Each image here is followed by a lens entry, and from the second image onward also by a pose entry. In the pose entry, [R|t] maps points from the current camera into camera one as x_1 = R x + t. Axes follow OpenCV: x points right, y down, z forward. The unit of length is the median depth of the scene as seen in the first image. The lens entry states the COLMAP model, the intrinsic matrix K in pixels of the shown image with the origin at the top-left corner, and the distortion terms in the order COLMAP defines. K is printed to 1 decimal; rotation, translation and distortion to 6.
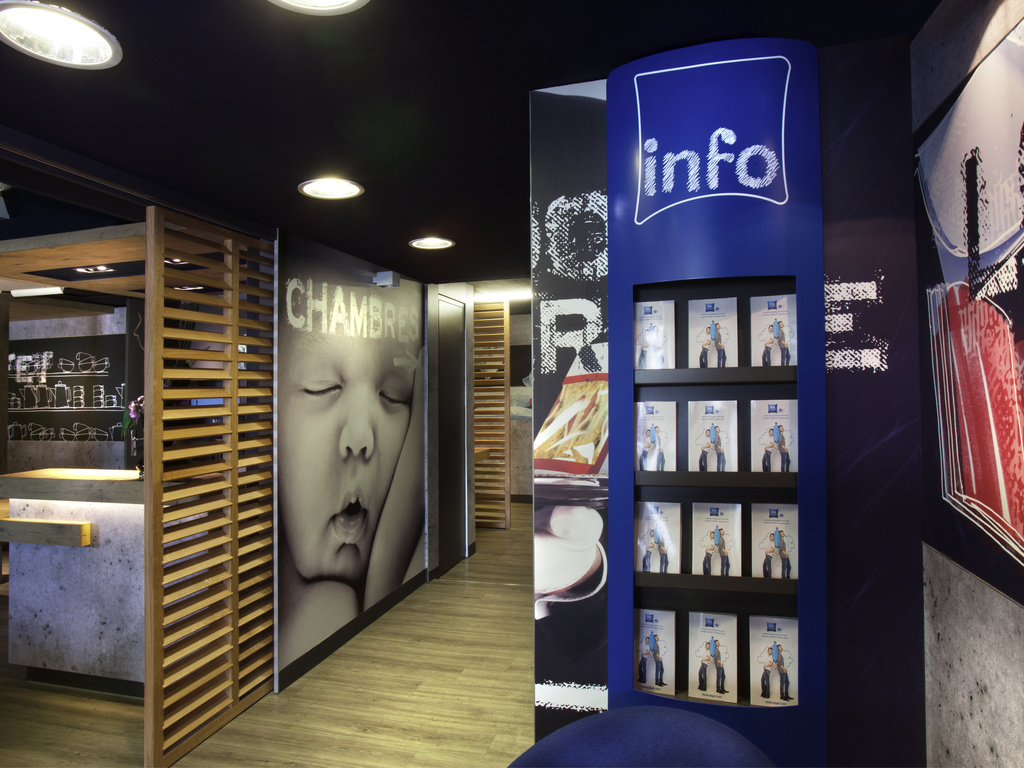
lens RADIAL K [[625.1, 0, 513.1], [0, 625.1, 392.5], [0, 0, 1]] dist [-0.027784, 0.000558]
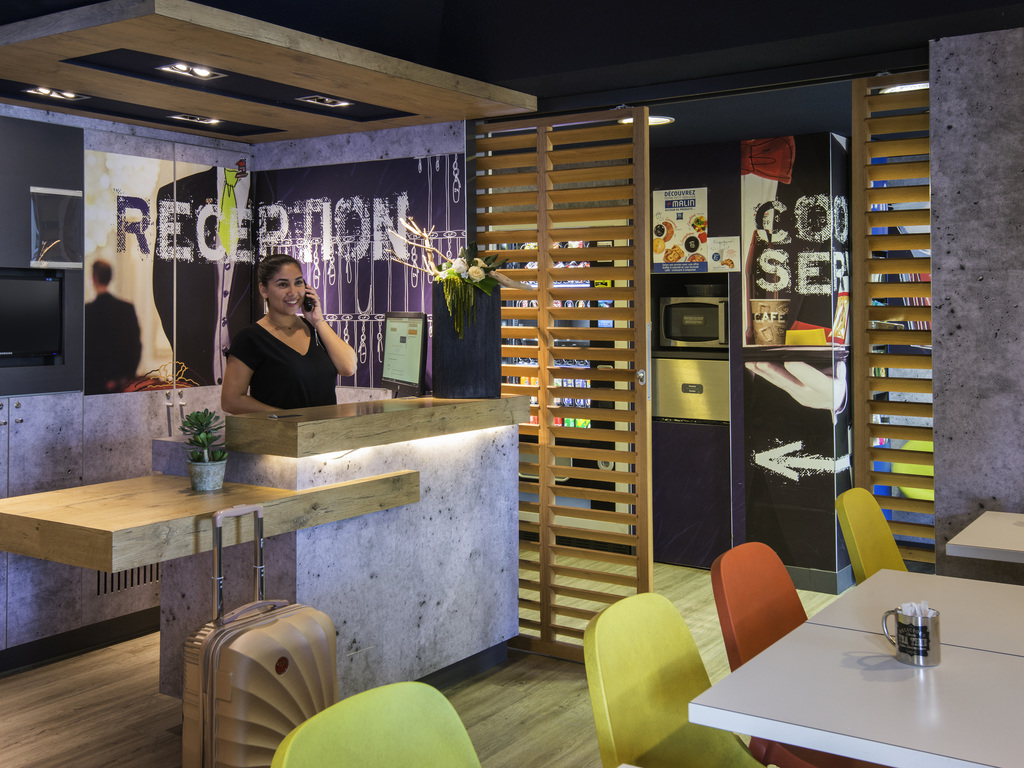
lens RADIAL K [[1120.9, 0, 512.2], [0, 1120.9, 381.2], [0, 0, 1]] dist [0.001758, 0.000000]
pose [[0.314021, -0.037210, 0.948687, -1.904711], [0.002563, 0.999261, 0.038345, 0.059702], [-0.949413, -0.009610, 0.313884, 0.484927]]
